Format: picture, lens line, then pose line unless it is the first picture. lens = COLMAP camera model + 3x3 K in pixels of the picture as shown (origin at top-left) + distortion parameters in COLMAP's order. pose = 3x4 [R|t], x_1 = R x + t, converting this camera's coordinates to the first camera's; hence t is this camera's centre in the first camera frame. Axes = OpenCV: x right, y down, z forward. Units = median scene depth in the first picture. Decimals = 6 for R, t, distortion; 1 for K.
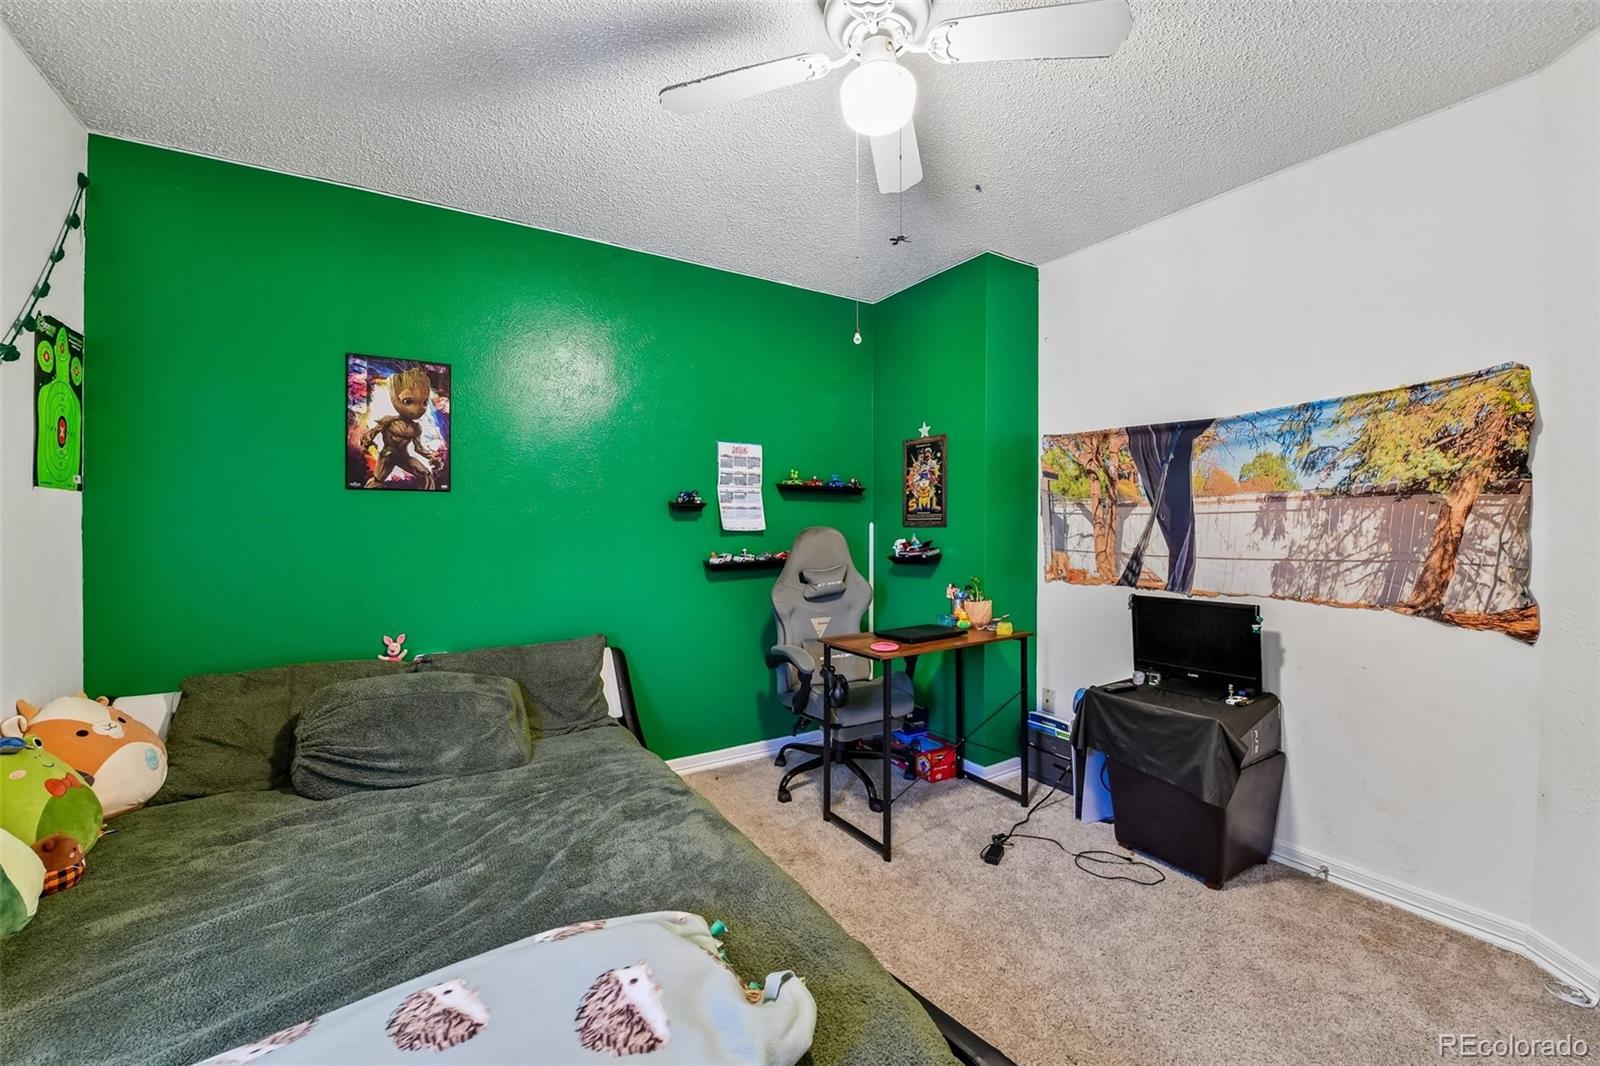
lens RADIAL K [[638.1, 0, 808.7], [0, 638.1, 529.1], [0, 0, 1]] dist [-0.014095, -0.003600]
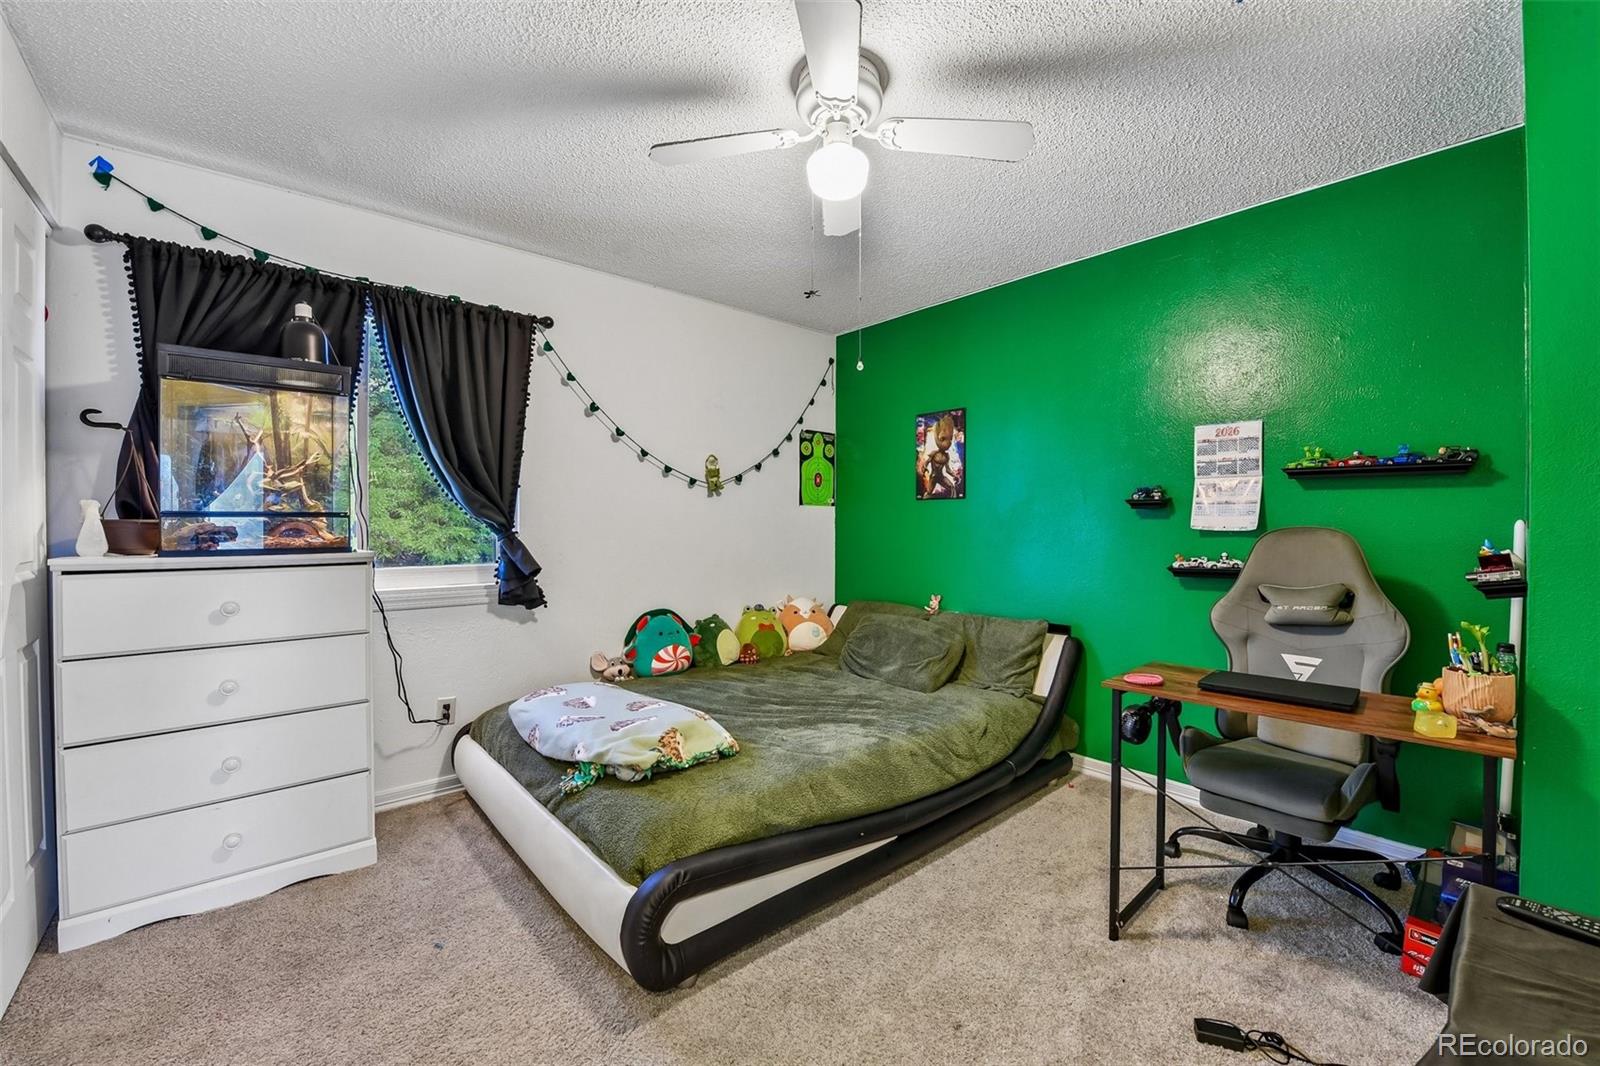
lens RADIAL K [[638.1, 0, 808.7], [0, 638.1, 529.1], [0, 0, 1]] dist [-0.014095, -0.003600]
pose [[0.161301, 0.010802, -0.986846, 0.824505], [-0.011749, 0.999890, 0.009024, -0.000752], [0.986835, 0.010139, 0.161410, 0.470854]]
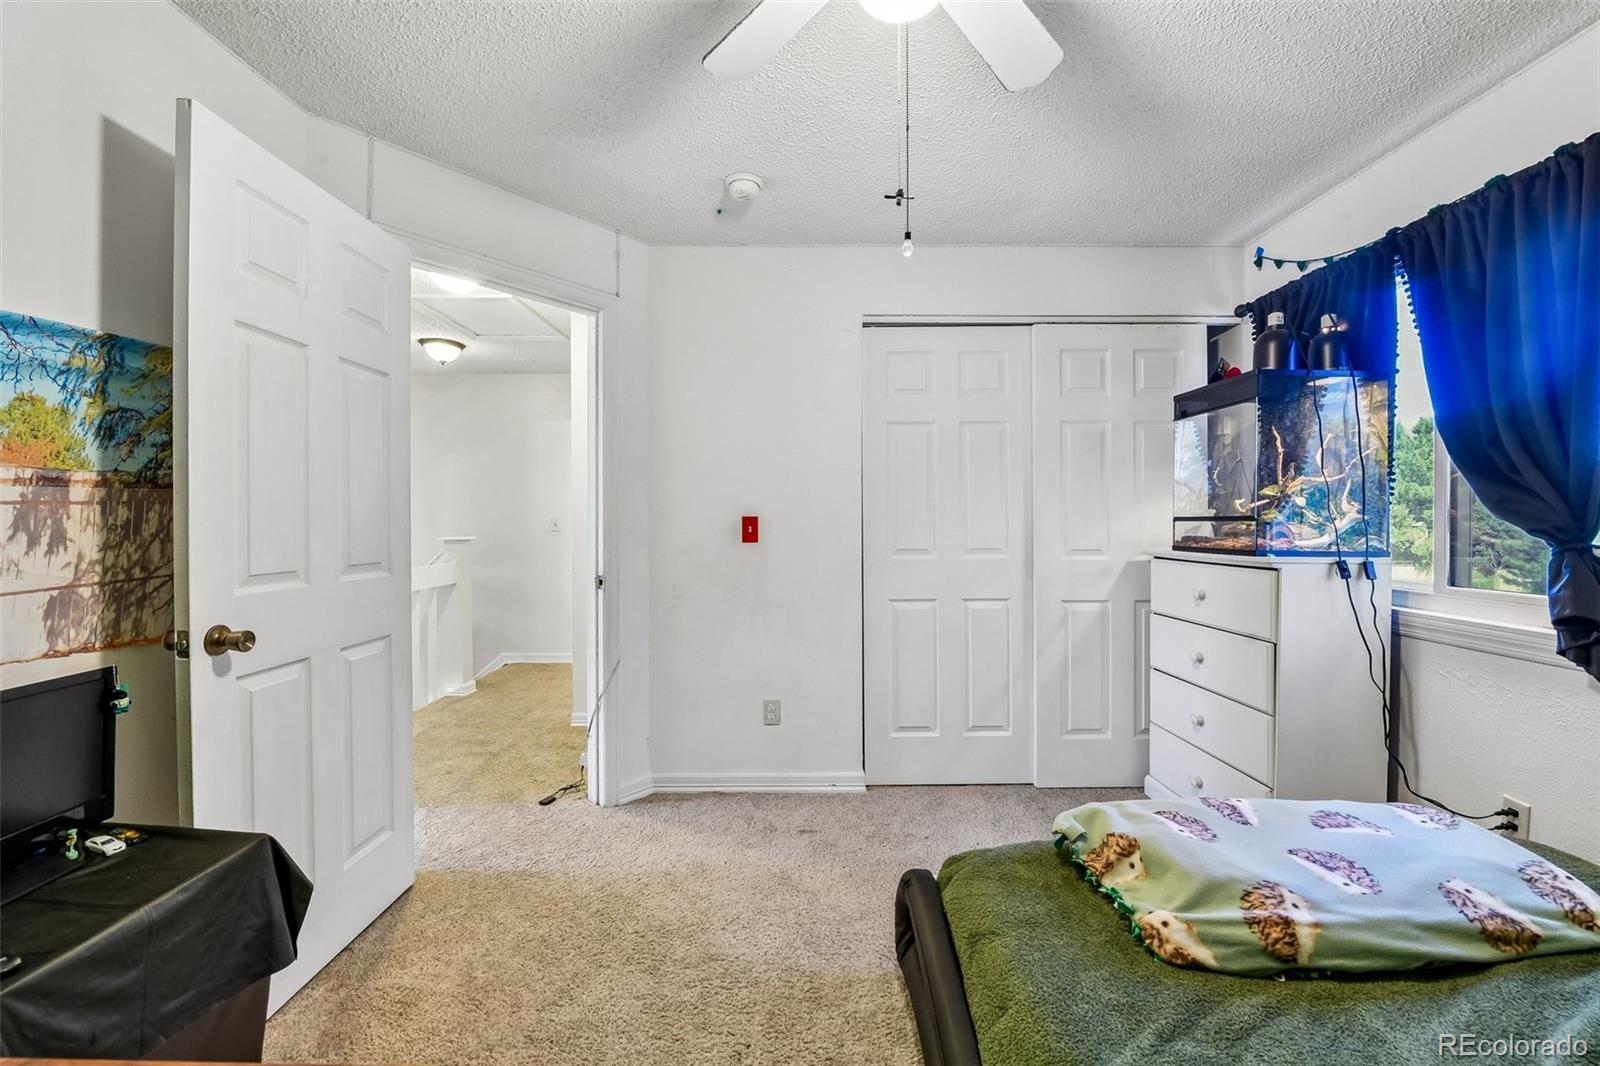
lens RADIAL K [[644.5, 0, 807.3], [0, 644.5, 521.0], [0, 0, 1]] dist [-0.014849, -0.002590]
pose [[-0.847070, 0.001493, 0.531479, -0.126684], [0.006414, 0.999952, 0.007414, -0.011713], [-0.531443, 0.009689, -0.847039, 1.076789]]
